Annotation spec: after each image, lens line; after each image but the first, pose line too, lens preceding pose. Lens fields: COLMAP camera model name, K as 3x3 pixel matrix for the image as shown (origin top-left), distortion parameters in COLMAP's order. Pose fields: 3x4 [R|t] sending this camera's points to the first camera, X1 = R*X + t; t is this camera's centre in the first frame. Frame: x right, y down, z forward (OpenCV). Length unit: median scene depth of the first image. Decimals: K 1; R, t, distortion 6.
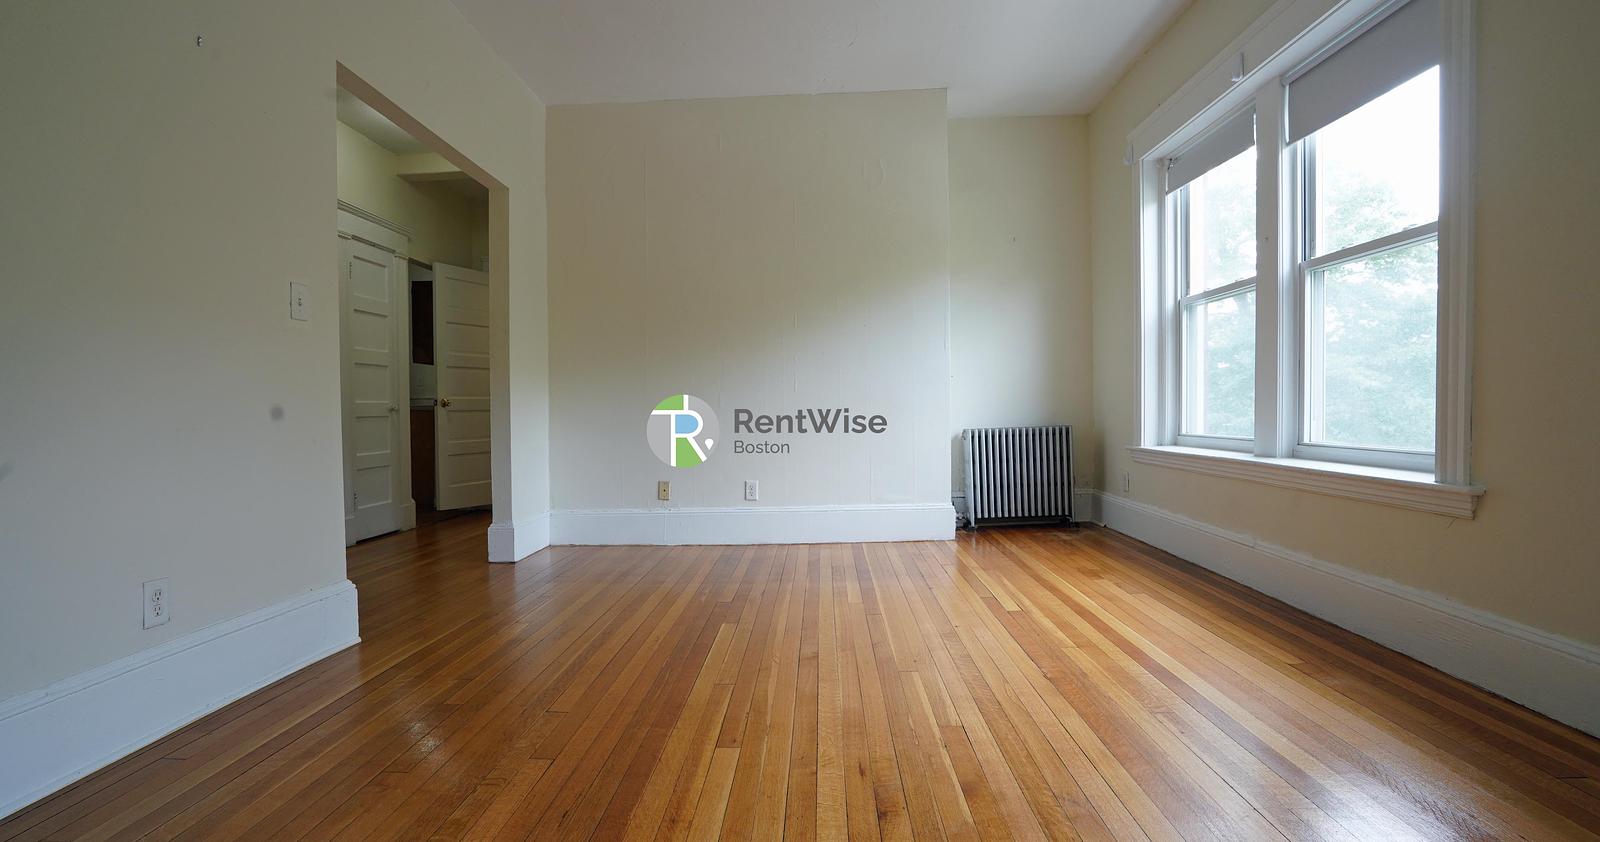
lens RADIAL K [[779.4, 0, 800.0], [0, 779.4, 421.0], [0, 0, 1]] dist [-0.002748, -0.000033]
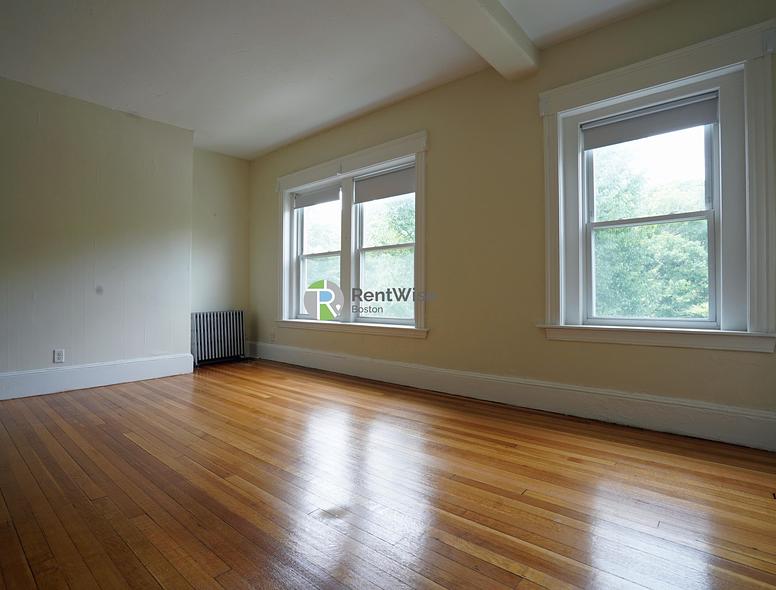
lens RADIAL K [[418.5, 0, 388.0], [0, 418.5, 295.0], [0, 0, 1]] dist [-0.002269, -0.000209]
pose [[0.646067, 0.018414, 0.763058, -0.288181], [0.003045, 0.999639, -0.026701, -0.004821], [-0.763274, 0.019574, 0.645778, 0.000804]]
